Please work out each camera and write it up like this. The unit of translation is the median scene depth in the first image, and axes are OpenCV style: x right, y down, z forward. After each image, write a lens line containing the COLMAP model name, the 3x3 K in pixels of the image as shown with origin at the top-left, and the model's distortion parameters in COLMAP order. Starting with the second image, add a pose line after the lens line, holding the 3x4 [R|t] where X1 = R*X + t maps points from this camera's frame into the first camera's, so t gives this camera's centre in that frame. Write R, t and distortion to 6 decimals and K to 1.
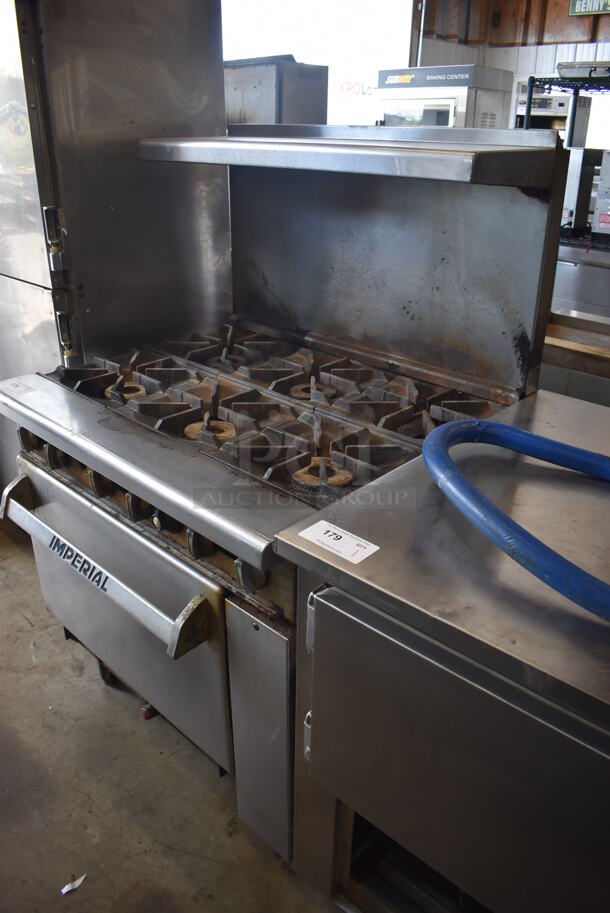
lens RADIAL K [[709.2, 0, 305.0], [0, 709.2, 456.5], [0, 0, 1]] dist [-0.094981, 0.010277]
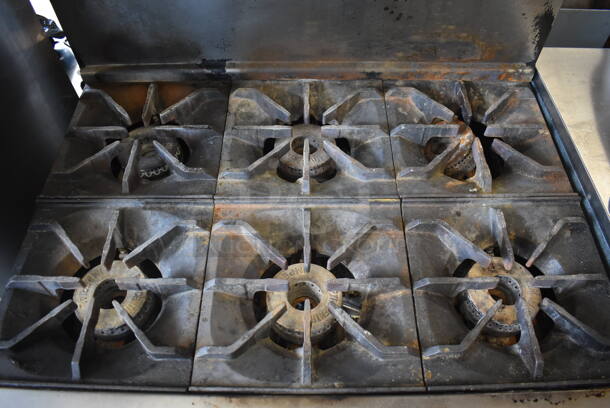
lens RADIAL K [[473.8, 0, 305.0], [0, 473.8, 204.0], [0, 0, 1]] dist [-0.094981, 0.010277]
pose [[0.726389, -0.567983, 0.386981, -0.248076], [0.307924, 0.772337, 0.555588, -0.358616], [-0.614445, -0.284412, 0.735913, 0.617644]]
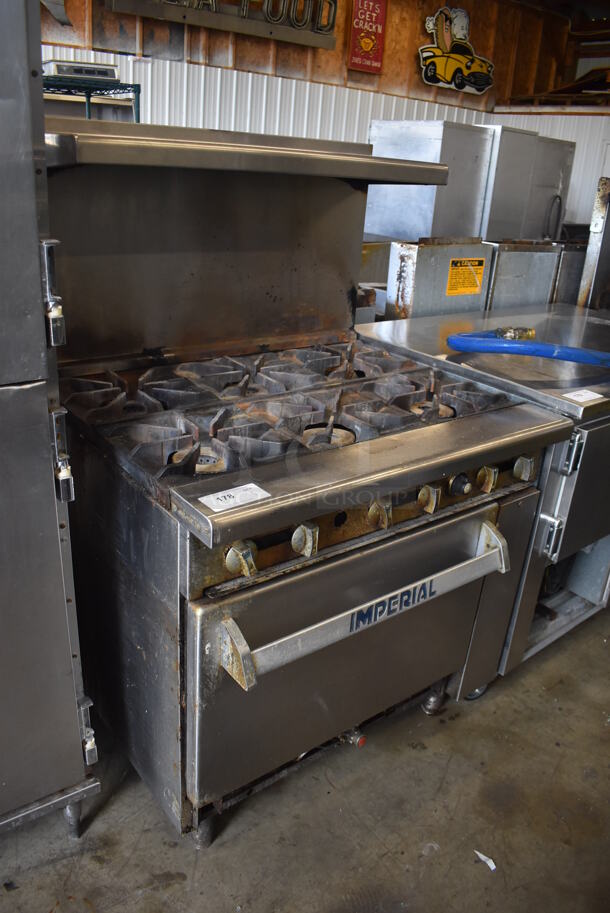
lens RADIAL K [[709.2, 0, 305.0], [0, 709.2, 456.5], [0, 0, 1]] dist [-0.094981, 0.010277]
pose [[0.153862, -0.389131, 0.908242, -0.988649], [0.360002, 0.878084, 0.315224, -0.317797], [-0.920177, 0.278468, 0.275192, 0.707807]]
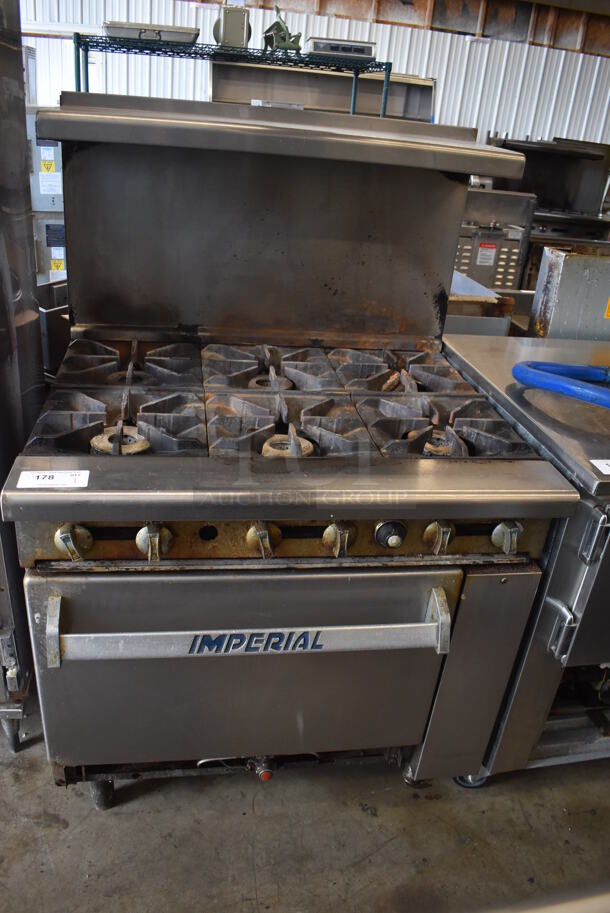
lens RADIAL K [[709.2, 0, 305.0], [0, 709.2, 456.5], [0, 0, 1]] dist [-0.094981, 0.010277]
pose [[0.607276, -0.318574, 0.727823, -0.734103], [0.265744, 0.944770, 0.191805, -0.179773], [-0.748730, 0.076936, 0.658396, 0.347353]]
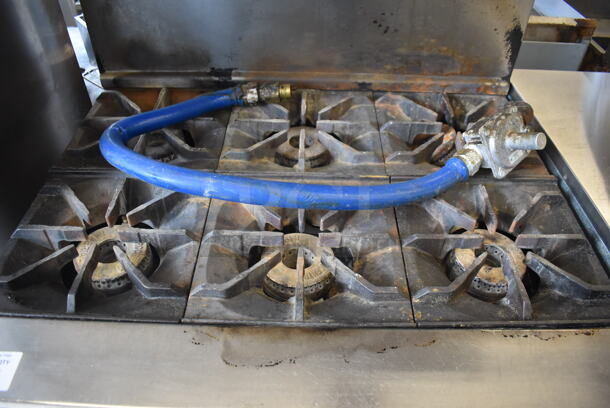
lens RADIAL K [[473.8, 0, 305.0], [0, 473.8, 204.0], [0, 0, 1]] dist [-0.094981, 0.010277]
pose [[0.733243, -0.463446, 0.497566, -0.328310], [0.286230, 0.874132, 0.392384, -0.267311], [-0.616788, -0.145295, 0.773603, 0.565299]]
